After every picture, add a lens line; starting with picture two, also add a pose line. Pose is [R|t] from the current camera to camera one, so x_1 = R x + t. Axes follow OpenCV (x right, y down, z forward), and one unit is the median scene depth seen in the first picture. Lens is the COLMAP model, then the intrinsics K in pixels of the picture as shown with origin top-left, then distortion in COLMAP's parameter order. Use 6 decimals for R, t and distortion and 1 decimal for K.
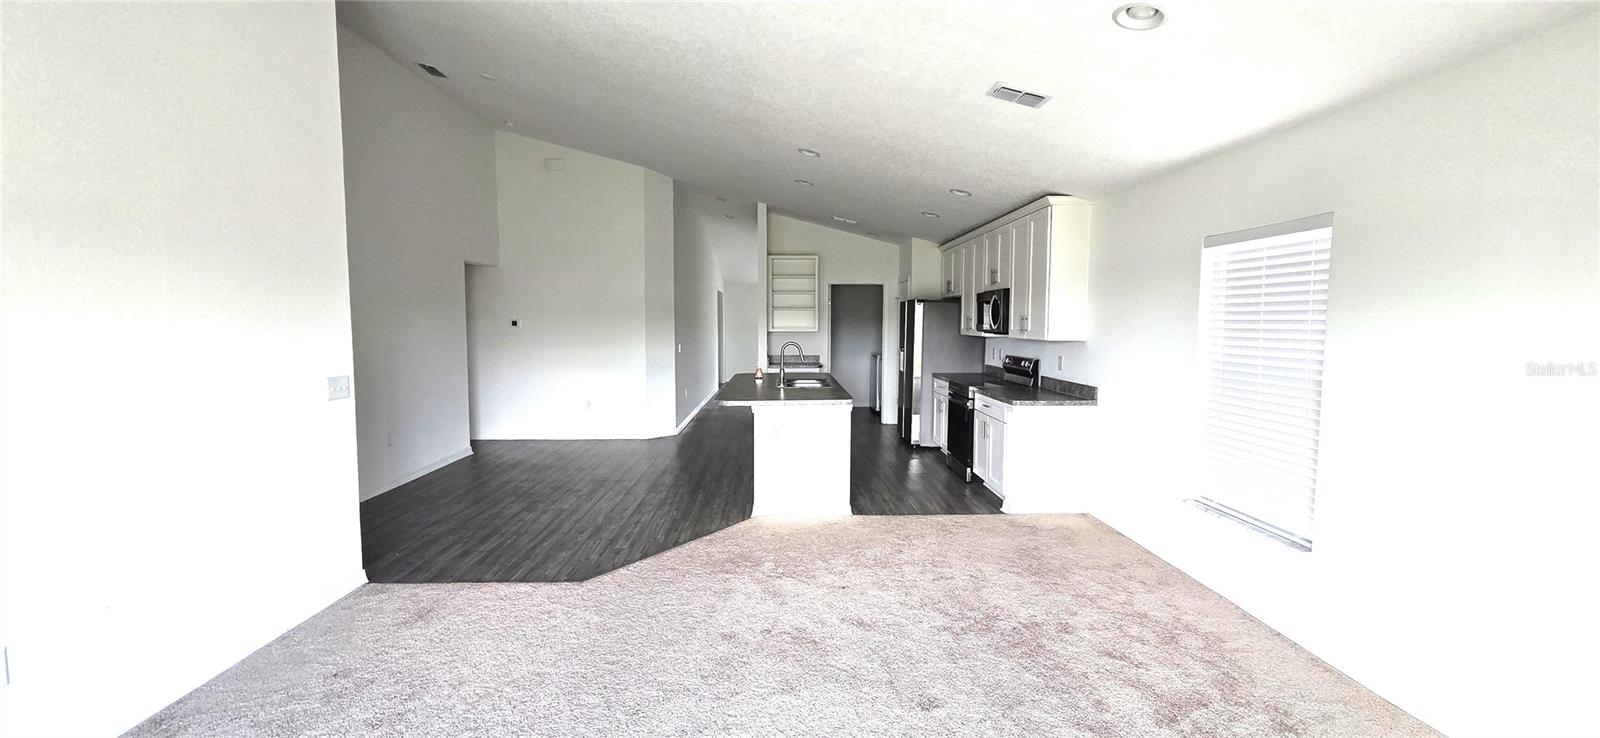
lens RADIAL K [[659.1, 0, 797.1], [0, 659.1, 369.5], [0, 0, 1]] dist [0.009871, -0.001330]
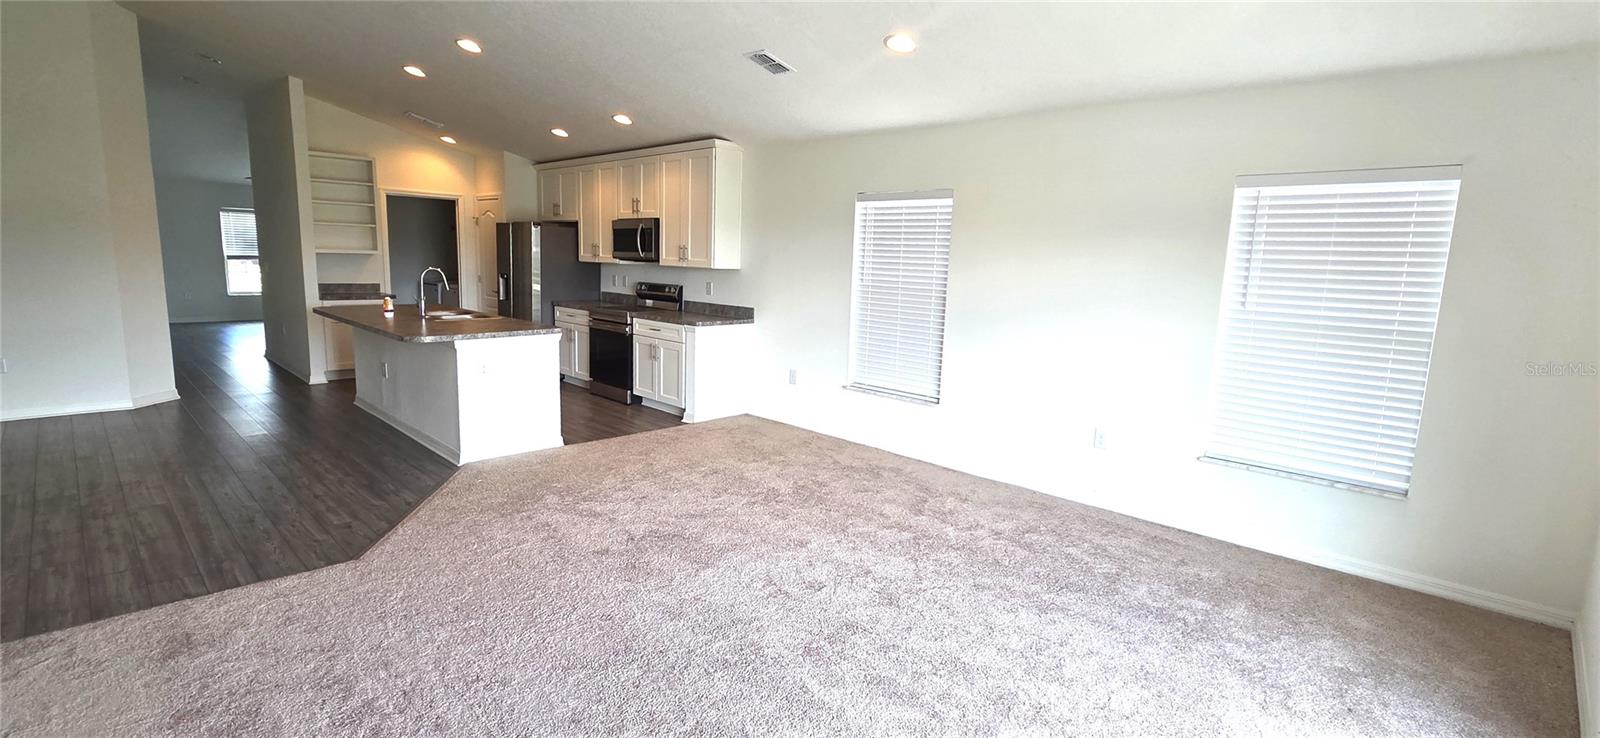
lens RADIAL K [[726.2, 0, 797.8], [0, 726.2, 371.7], [0, 0, 1]] dist [0.011720, 0.000320]
pose [[0.726954, -0.088490, 0.680961, -0.449477], [0.020631, 0.994029, 0.107149, 0.001802], [-0.686376, -0.063844, 0.724439, -0.021473]]
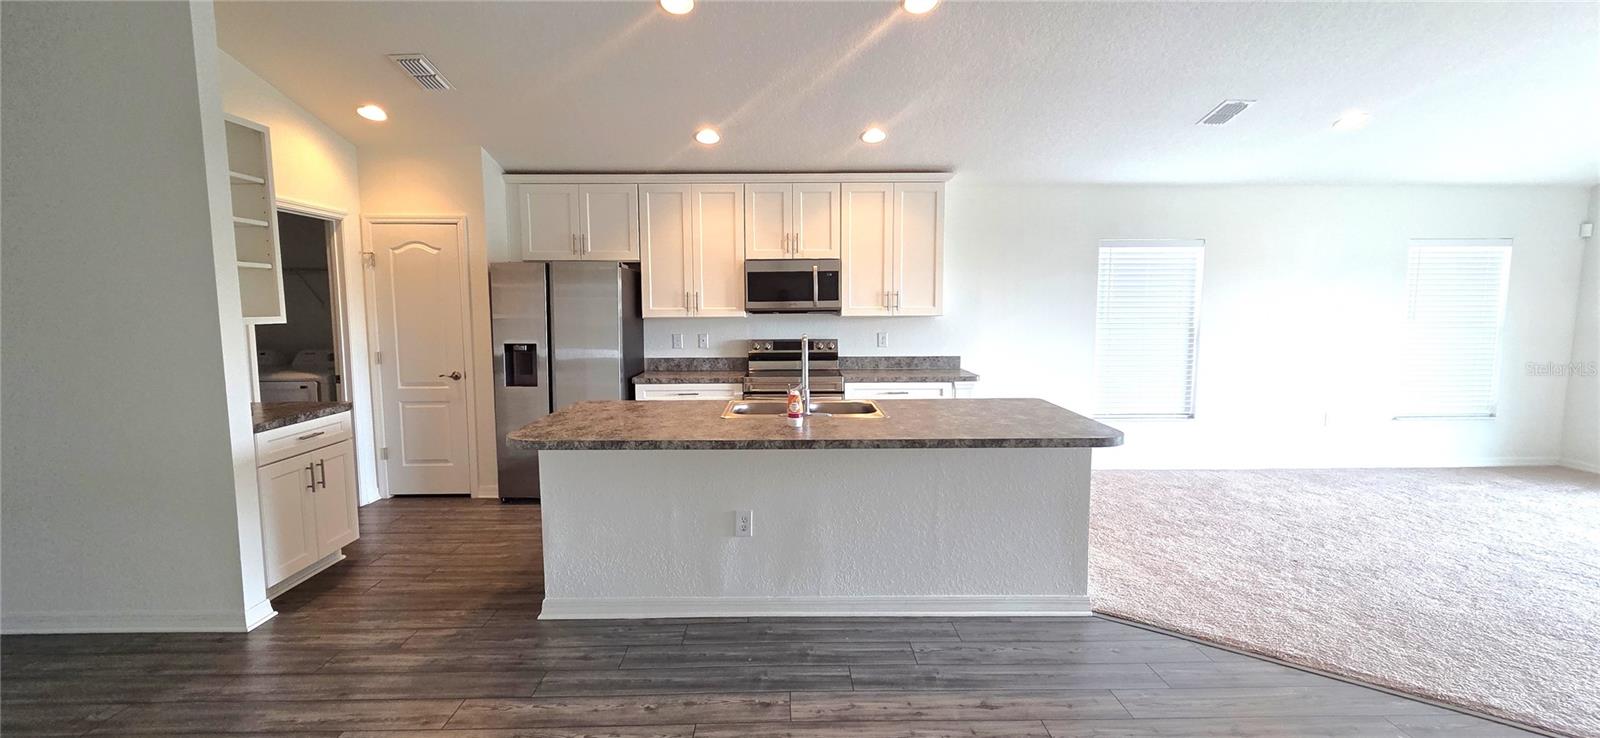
lens RADIAL K [[659.1, 0, 792.7], [0, 659.1, 370.0], [0, 0, 1]] dist [0.009871, -0.001330]
pose [[0.015418, -0.104204, 0.994436, -0.752688], [0.076977, 0.991727, 0.102727, -0.098354], [-0.996914, 0.074965, 0.023312, 1.421248]]
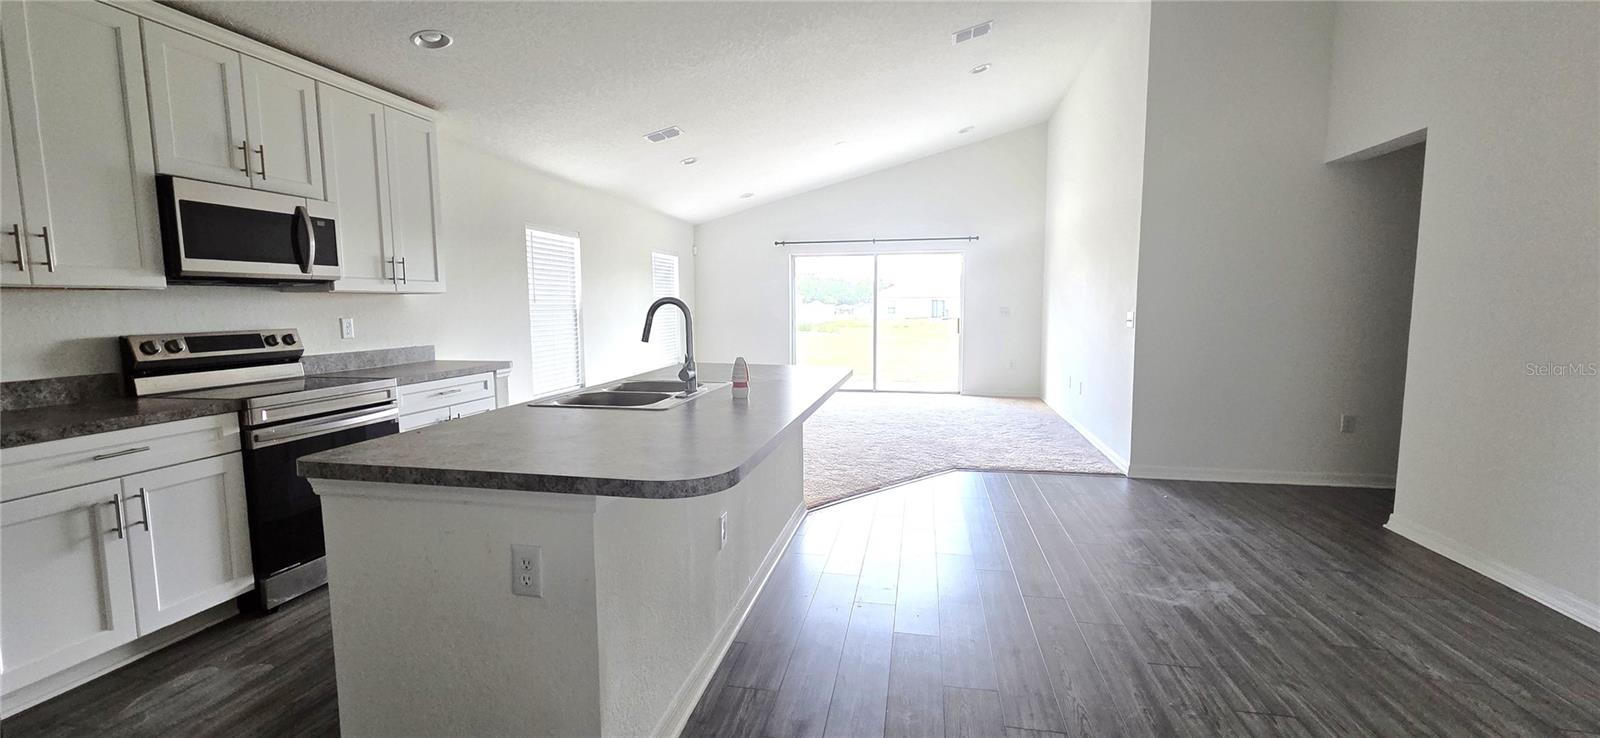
lens RADIAL K [[659.1, 0, 798.6], [0, 659.1, 368.0], [0, 0, 1]] dist [0.009871, -0.001330]
pose [[-0.974356, -0.016800, 0.224382, -0.262752], [0.022113, 0.985232, 0.169792, -0.096105], [-0.223921, 0.170400, -0.959595, 1.991404]]
